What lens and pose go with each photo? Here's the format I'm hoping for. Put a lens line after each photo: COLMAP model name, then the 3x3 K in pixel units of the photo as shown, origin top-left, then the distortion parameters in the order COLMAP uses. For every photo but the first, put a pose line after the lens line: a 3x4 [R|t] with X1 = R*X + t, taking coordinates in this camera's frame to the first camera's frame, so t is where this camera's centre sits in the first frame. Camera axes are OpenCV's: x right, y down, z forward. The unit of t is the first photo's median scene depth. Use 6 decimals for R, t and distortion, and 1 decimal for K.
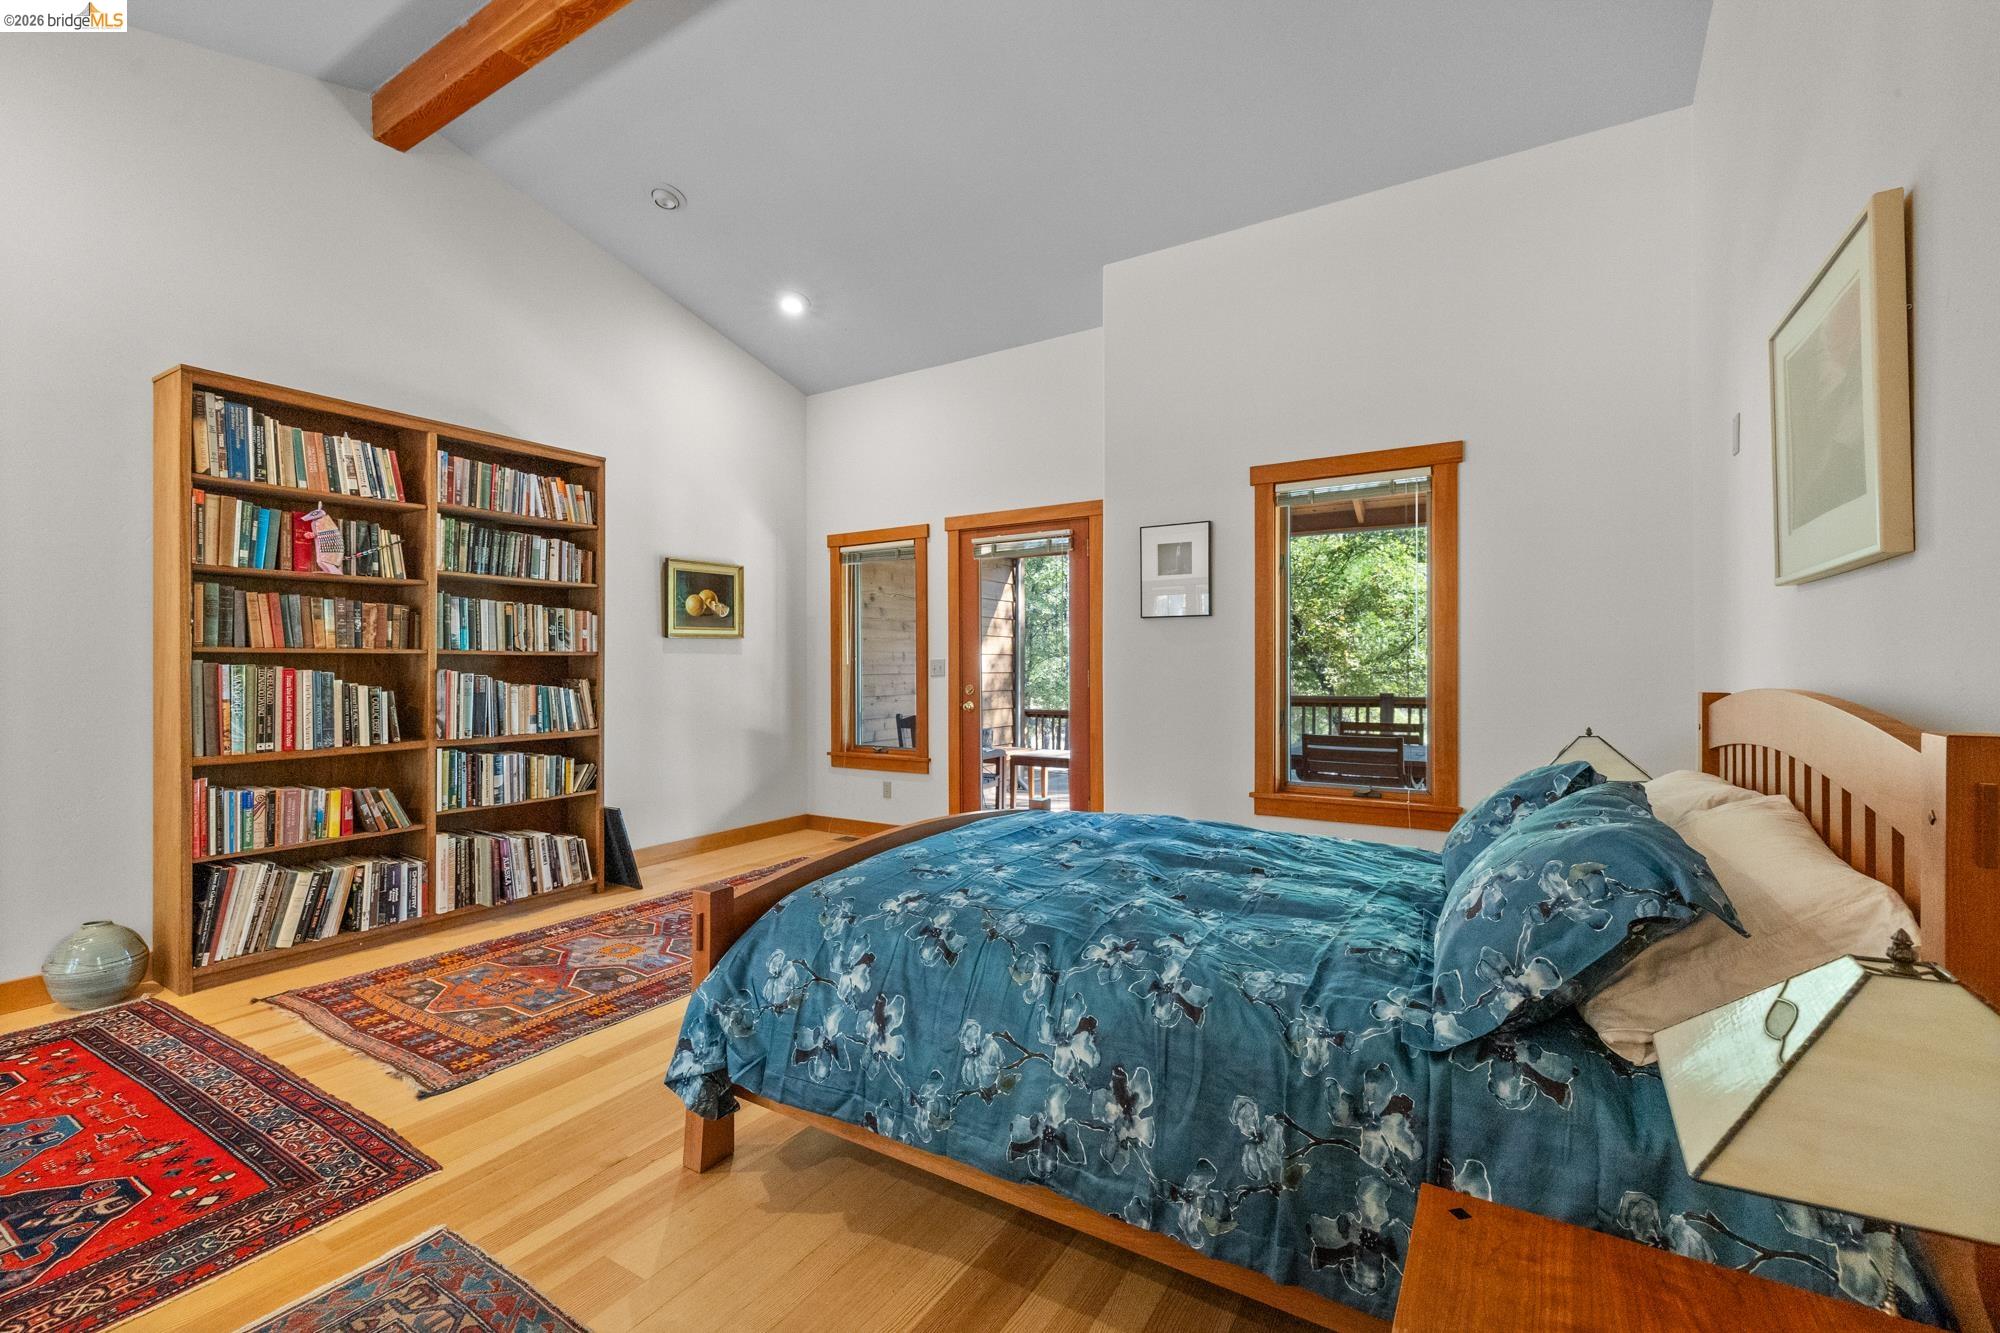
lens RADIAL K [[854.9, 0, 1011.7], [0, 854.9, 660.9], [0, 0, 1]] dist [0.001339, -0.000090]
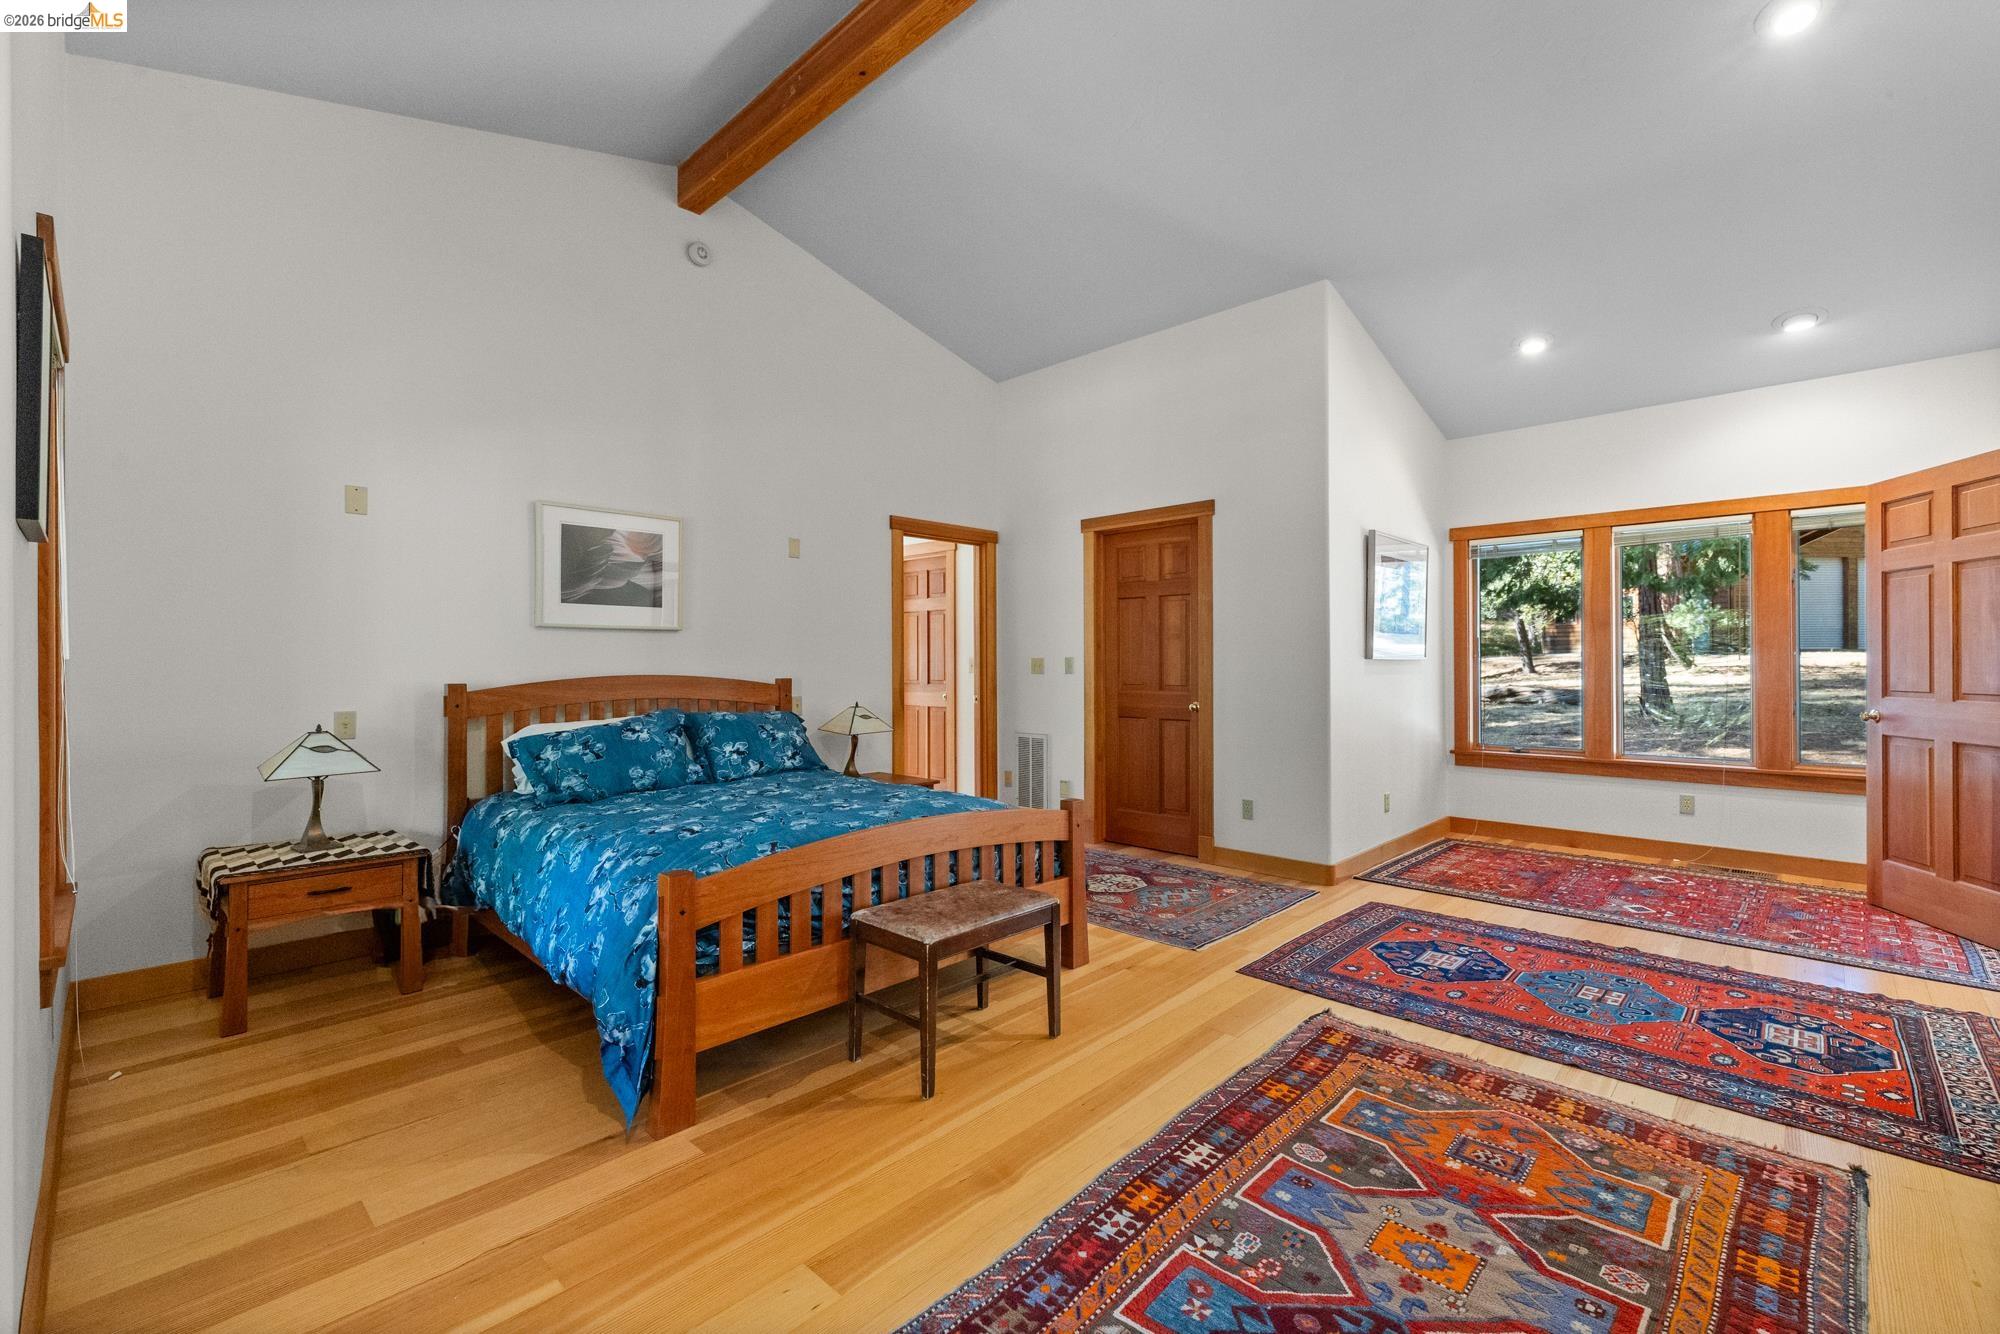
lens RADIAL K [[852.9, 0, 1003.3], [0, 852.9, 666.1], [0, 0, 1]] dist [-0.000321, -0.000304]
pose [[-0.977279, 0.007027, 0.211842, -0.375178], [0.007114, 0.999975, -0.000356, 0.008451], [-0.211839, 0.001159, -0.977304, 1.721374]]
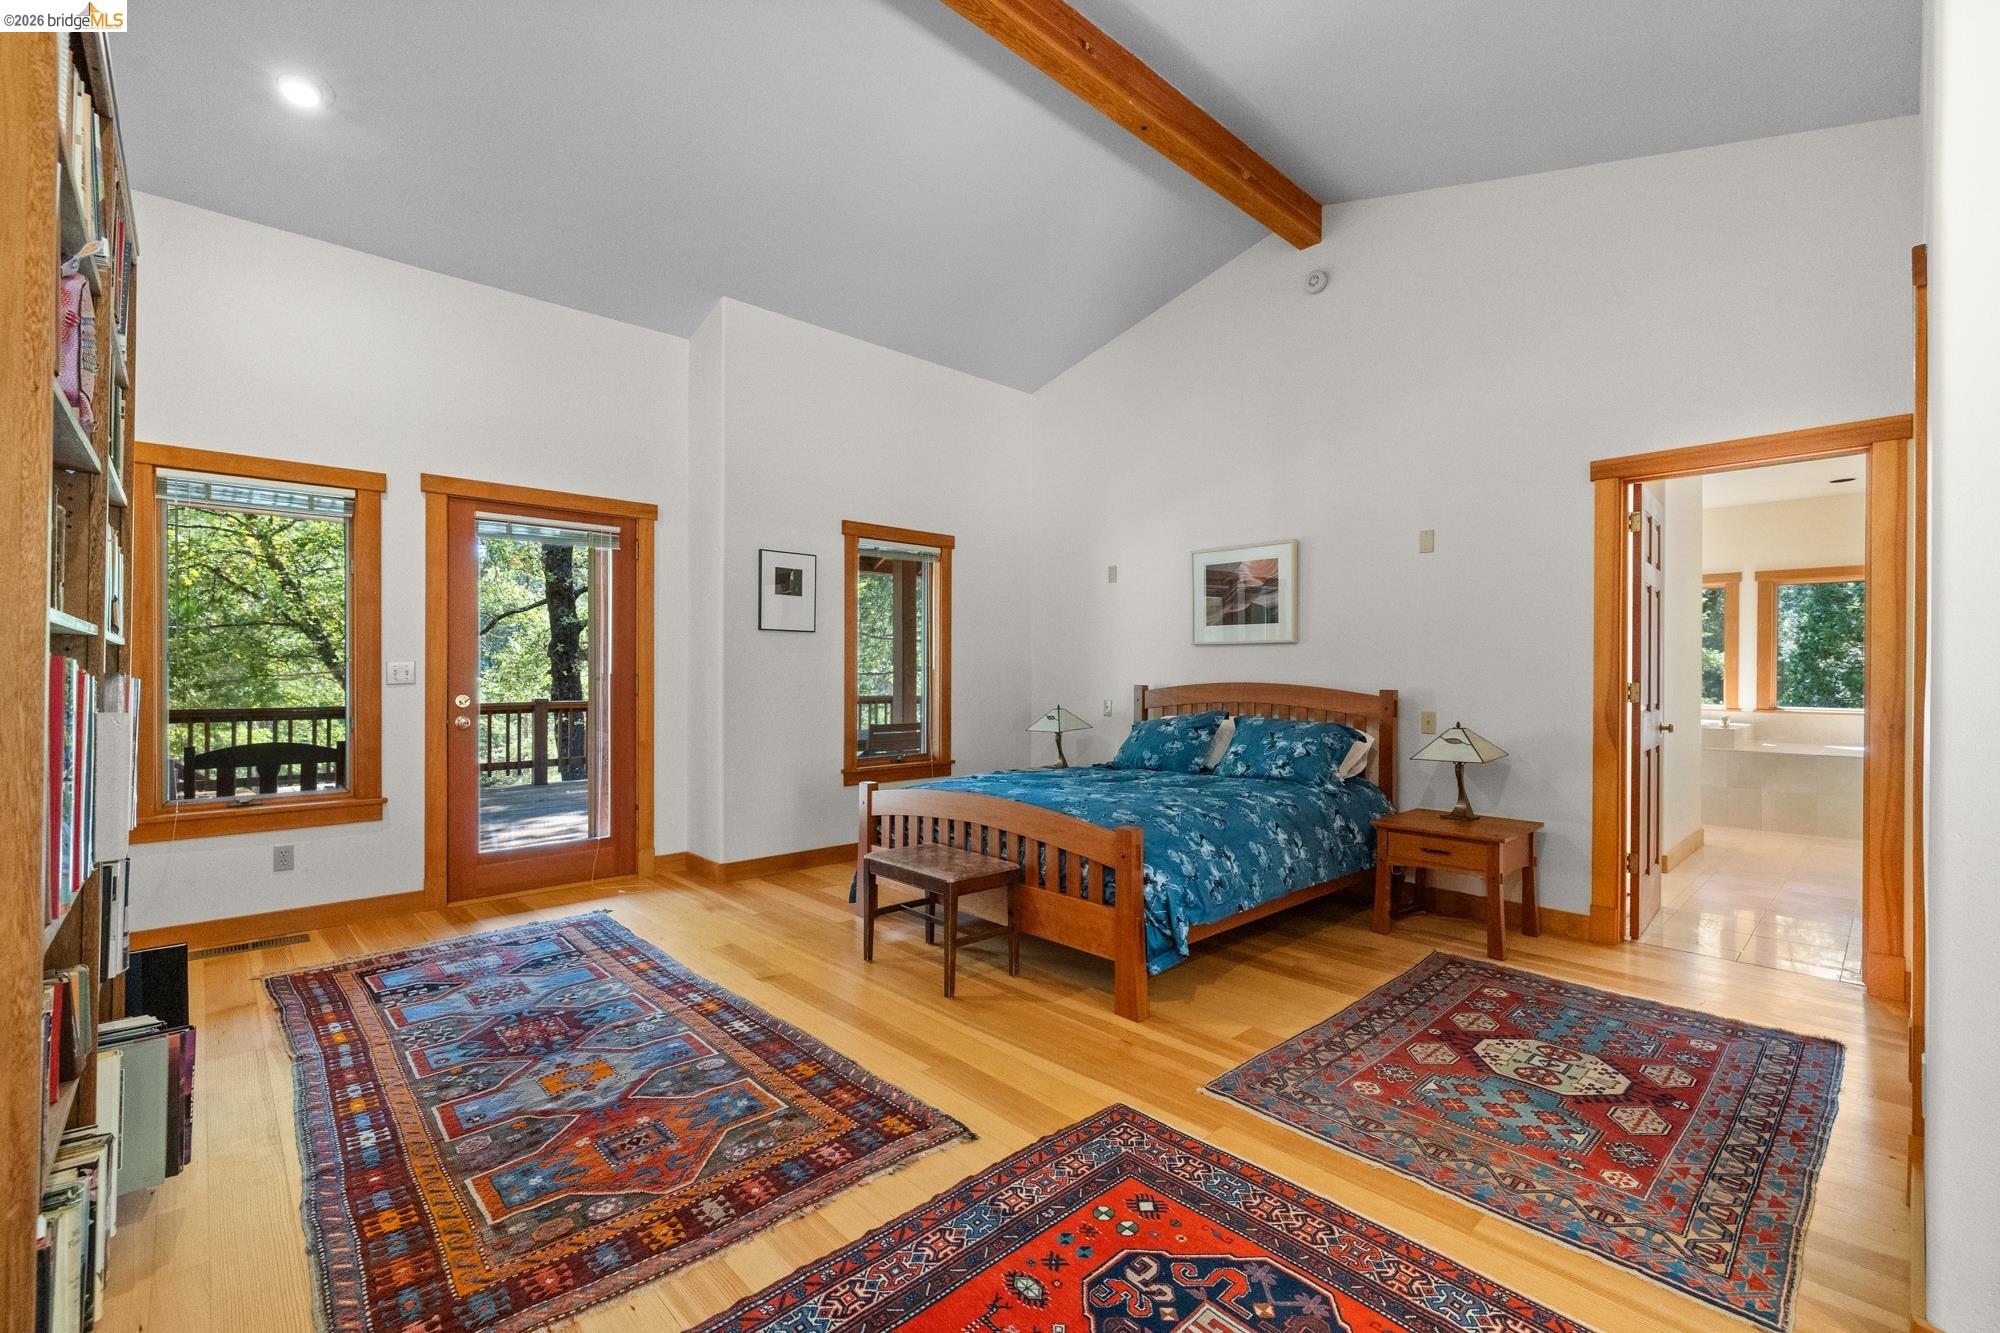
lens RADIAL K [[851.1, 0, 1006.7], [0, 851.1, 672.1], [0, 0, 1]] dist [0.001535, -0.000010]
pose [[0.261568, 0.004597, 0.965174, -1.178849], [-0.009743, 0.999950, -0.002122, 0.006777], [-0.965136, -0.008849, 0.261600, 0.547917]]
